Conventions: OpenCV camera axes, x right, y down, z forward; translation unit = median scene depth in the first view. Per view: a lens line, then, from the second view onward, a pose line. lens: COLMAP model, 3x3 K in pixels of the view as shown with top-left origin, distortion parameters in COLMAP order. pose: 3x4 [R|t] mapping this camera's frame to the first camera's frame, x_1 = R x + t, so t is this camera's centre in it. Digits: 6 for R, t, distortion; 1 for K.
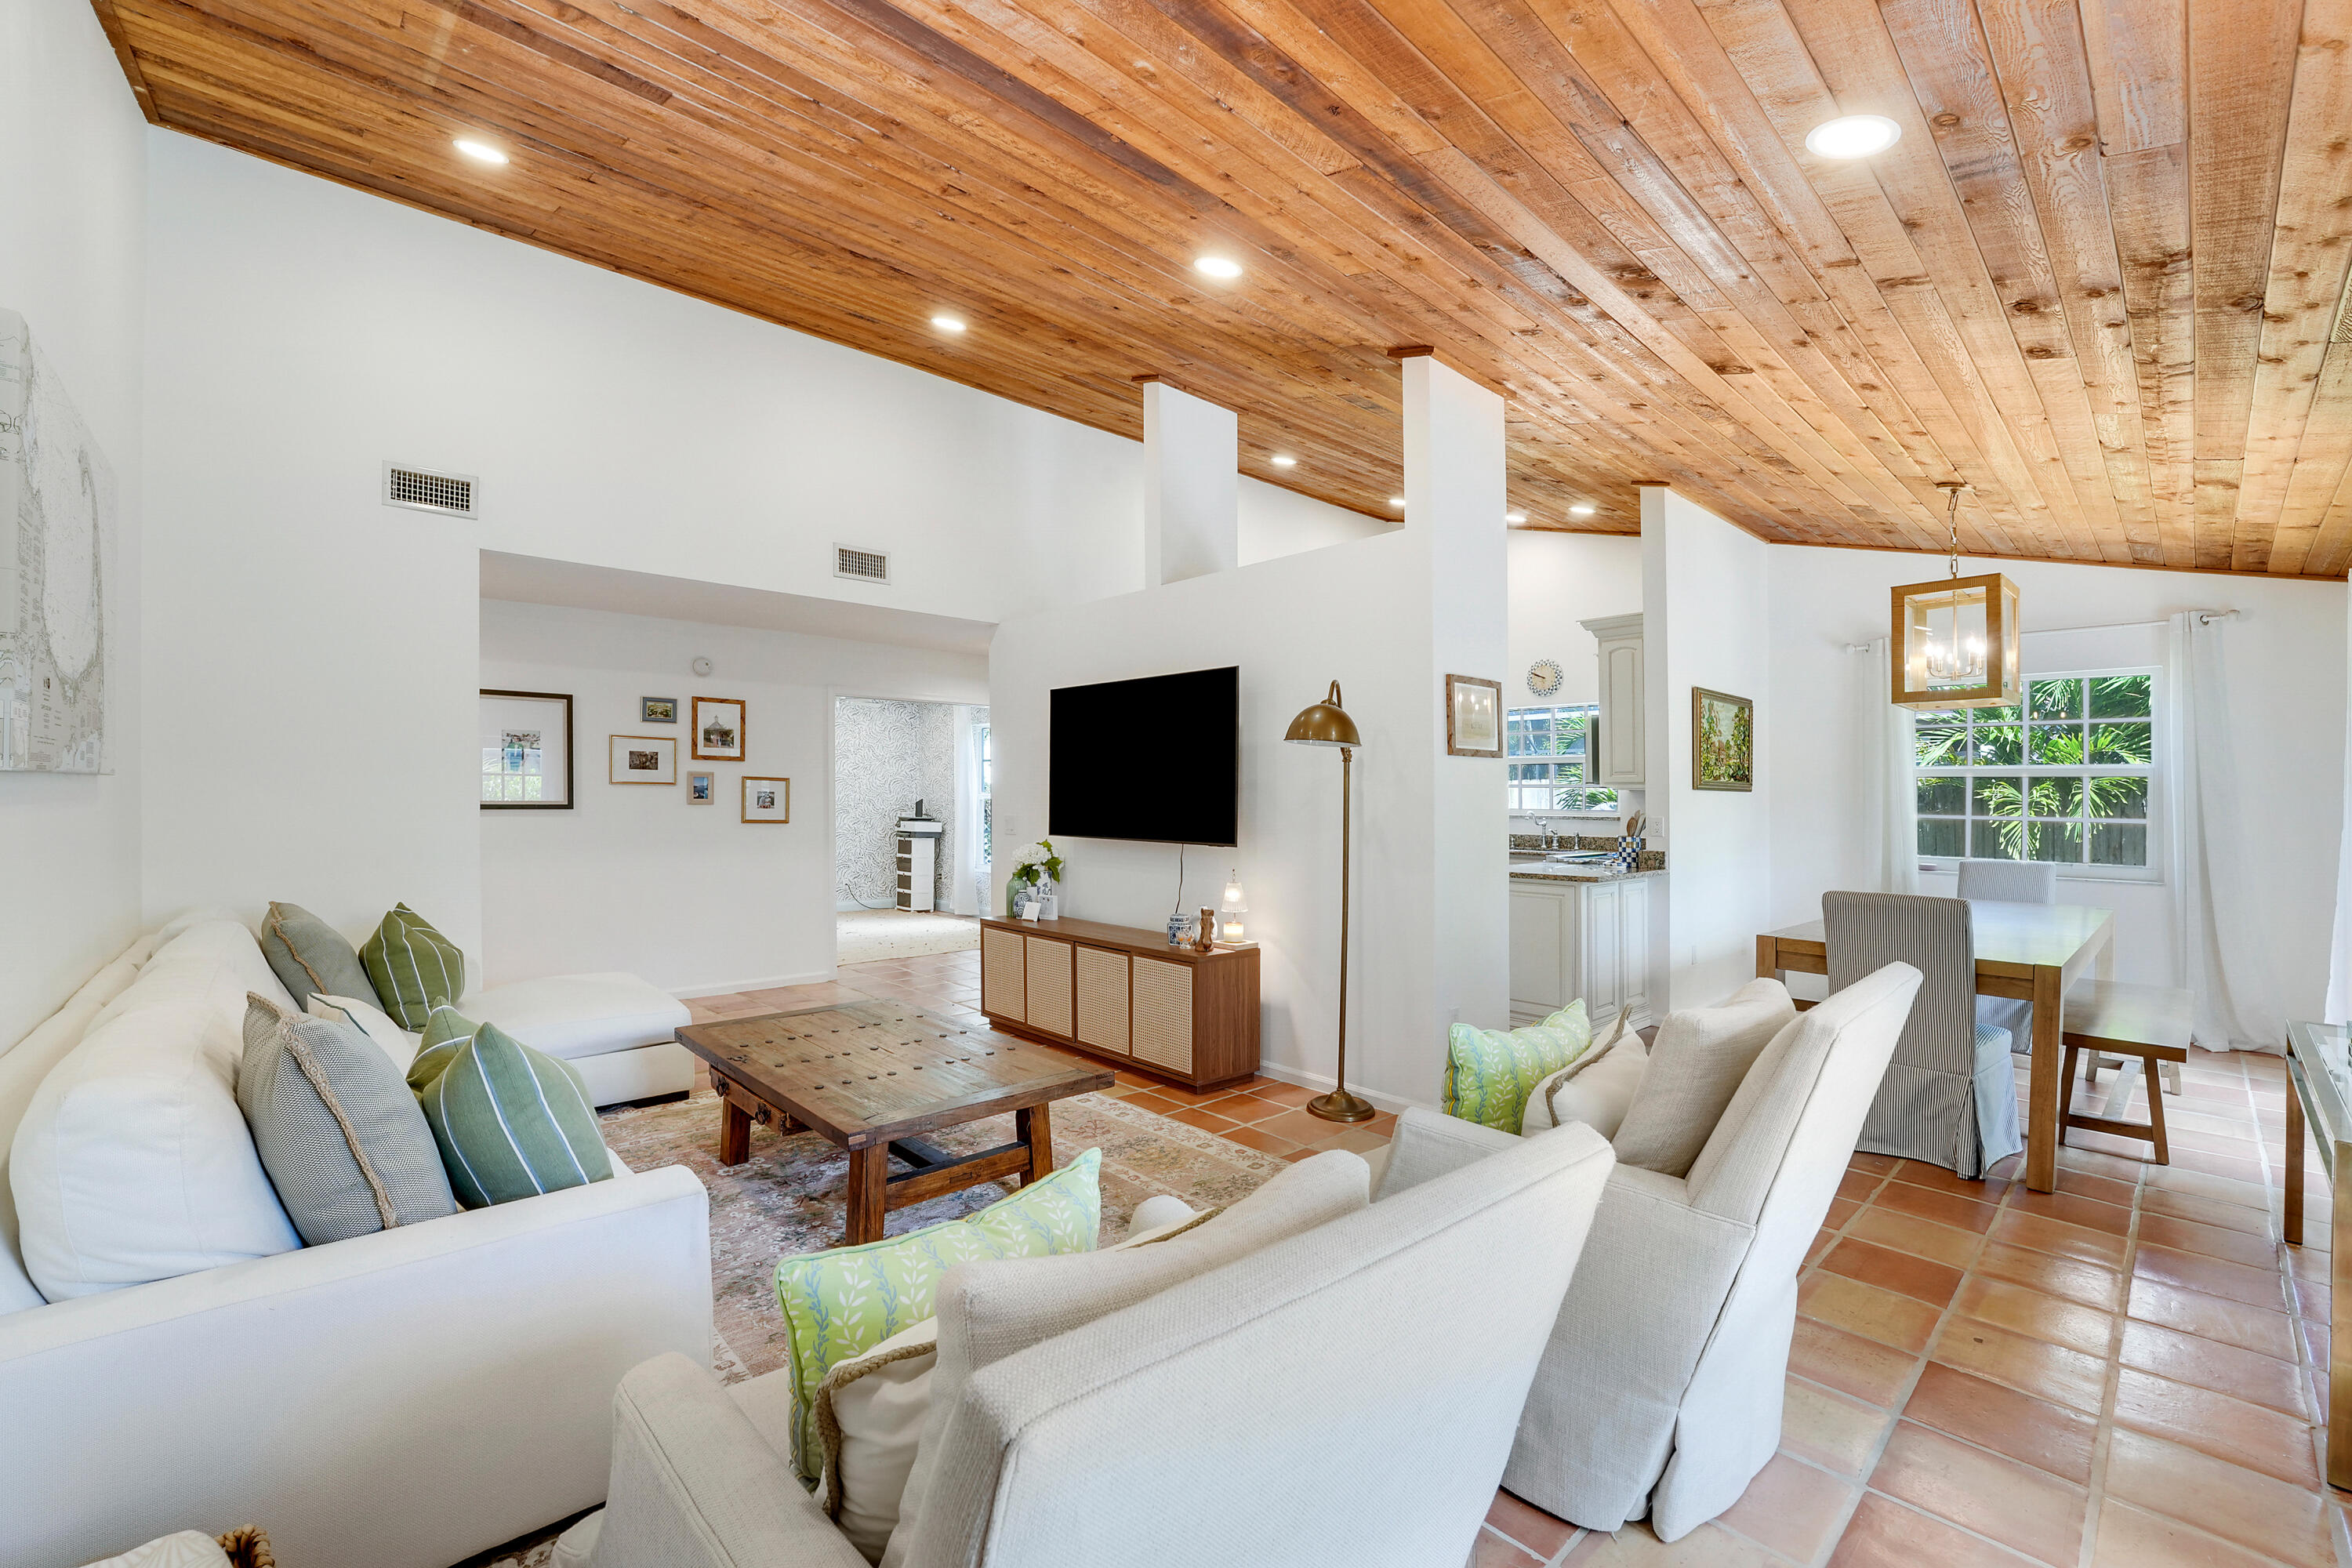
lens RADIAL K [[967.7, 0, 1168.3], [0, 967.7, 788.4], [0, 0, 1]] dist [-0.019660, 0.000067]
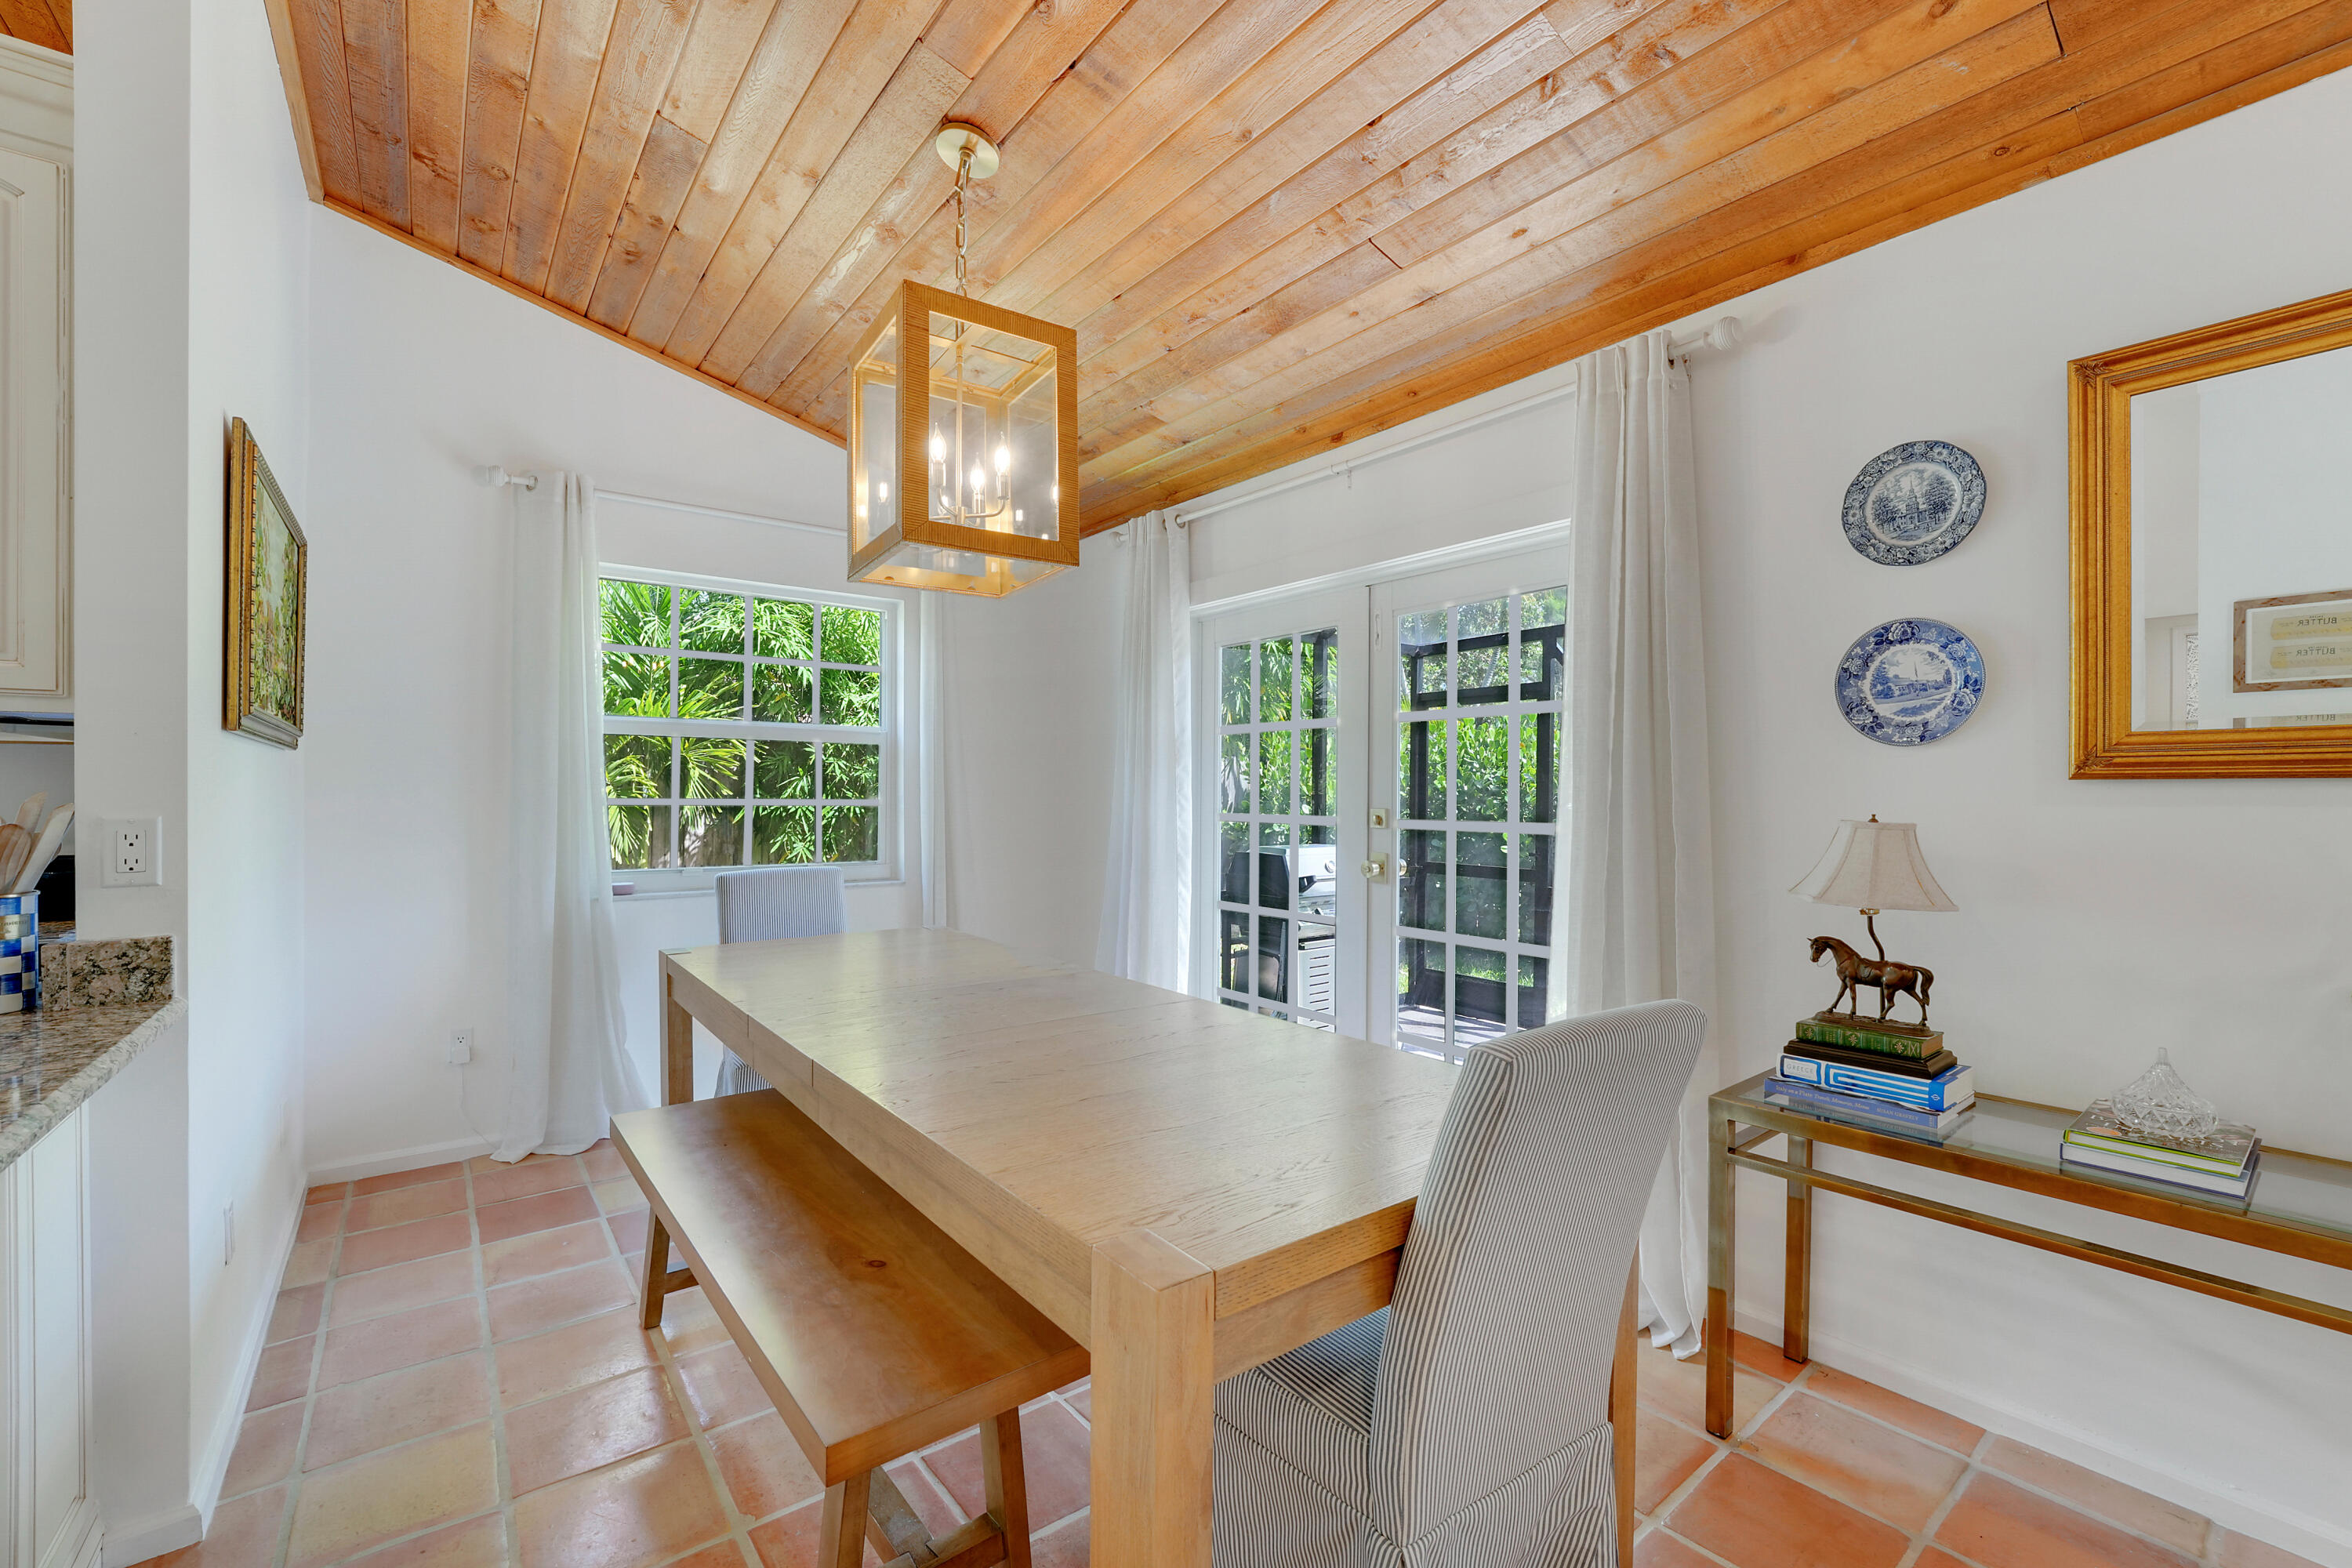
lens RADIAL K [[967.7, 0, 1168.3], [0, 967.7, 788.4], [0, 0, 1]] dist [-0.019660, 0.000067]
pose [[0.083388, -0.003838, 0.996510, 0.248586], [-0.008042, 0.999957, 0.004524, 0.016694], [-0.996485, -0.008392, 0.083353, 0.647834]]
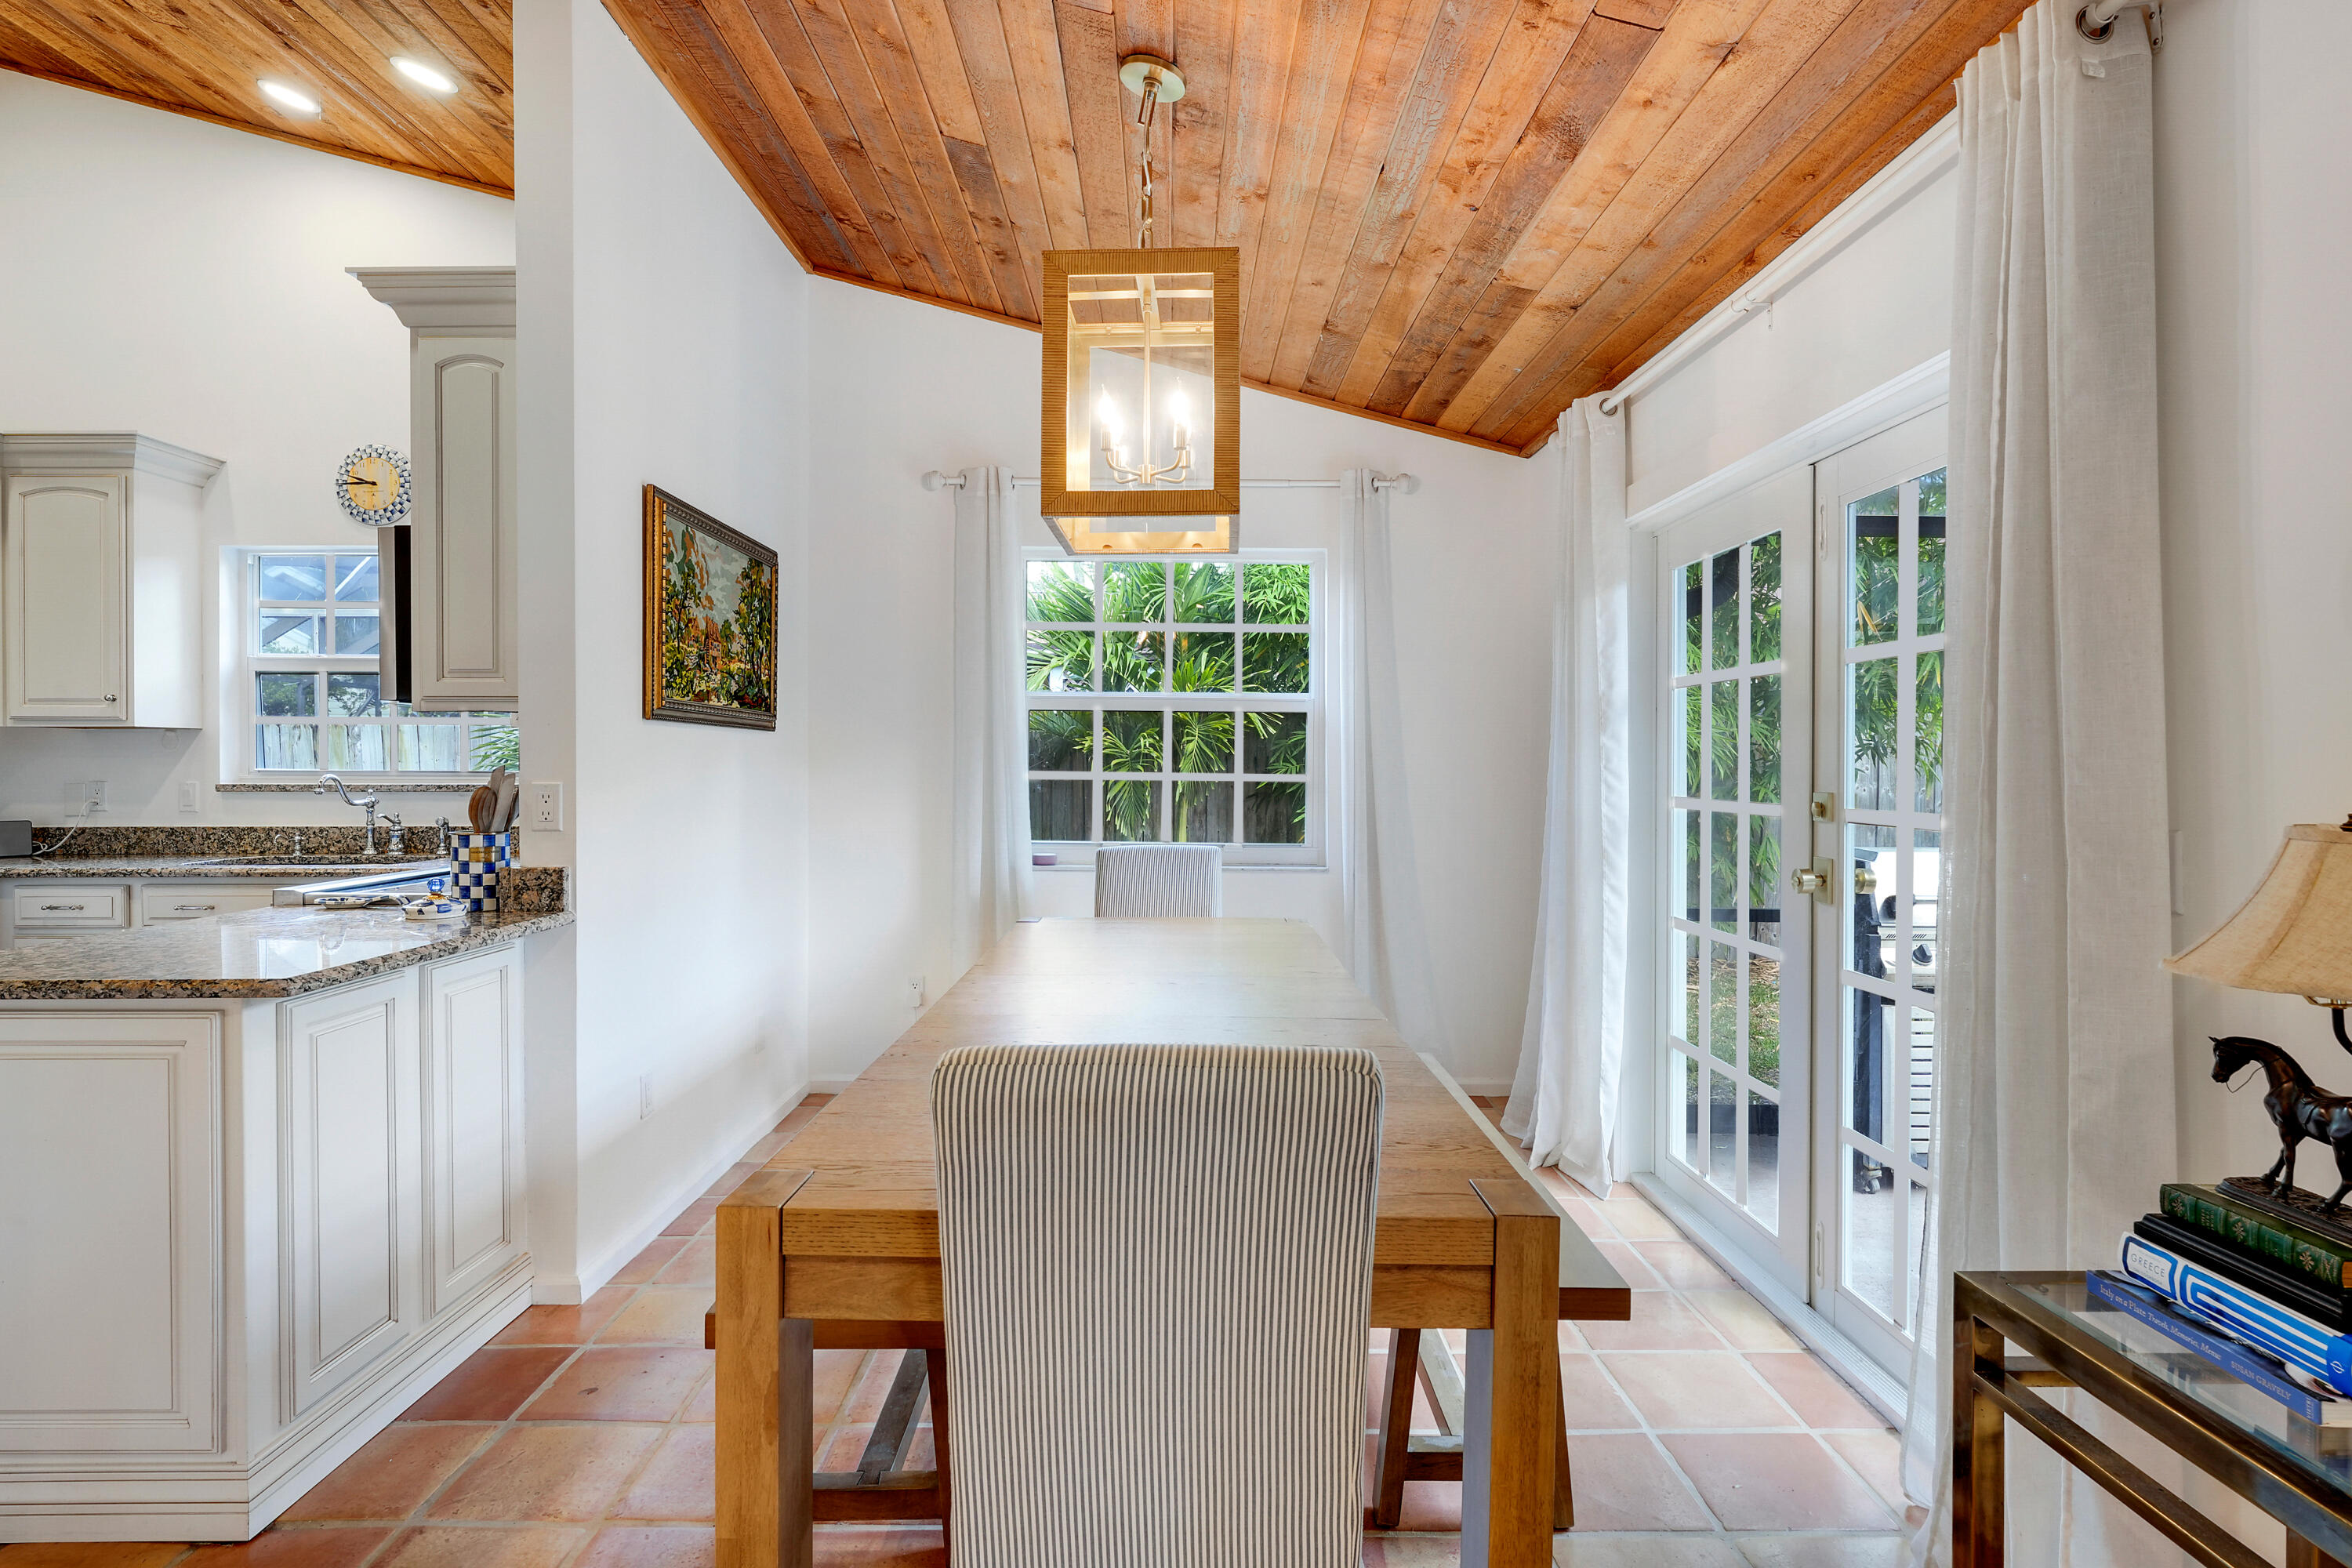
lens RADIAL K [[1204.9, 0, 1175.1], [0, 1204.9, 765.0], [0, 0, 1]] dist [0.000675, -0.000211]
pose [[0.668009, -0.005039, 0.744136, 0.295915], [-0.004315, 0.999934, 0.010645, 0.015028], [-0.744141, -0.010322, 0.667943, 0.449350]]
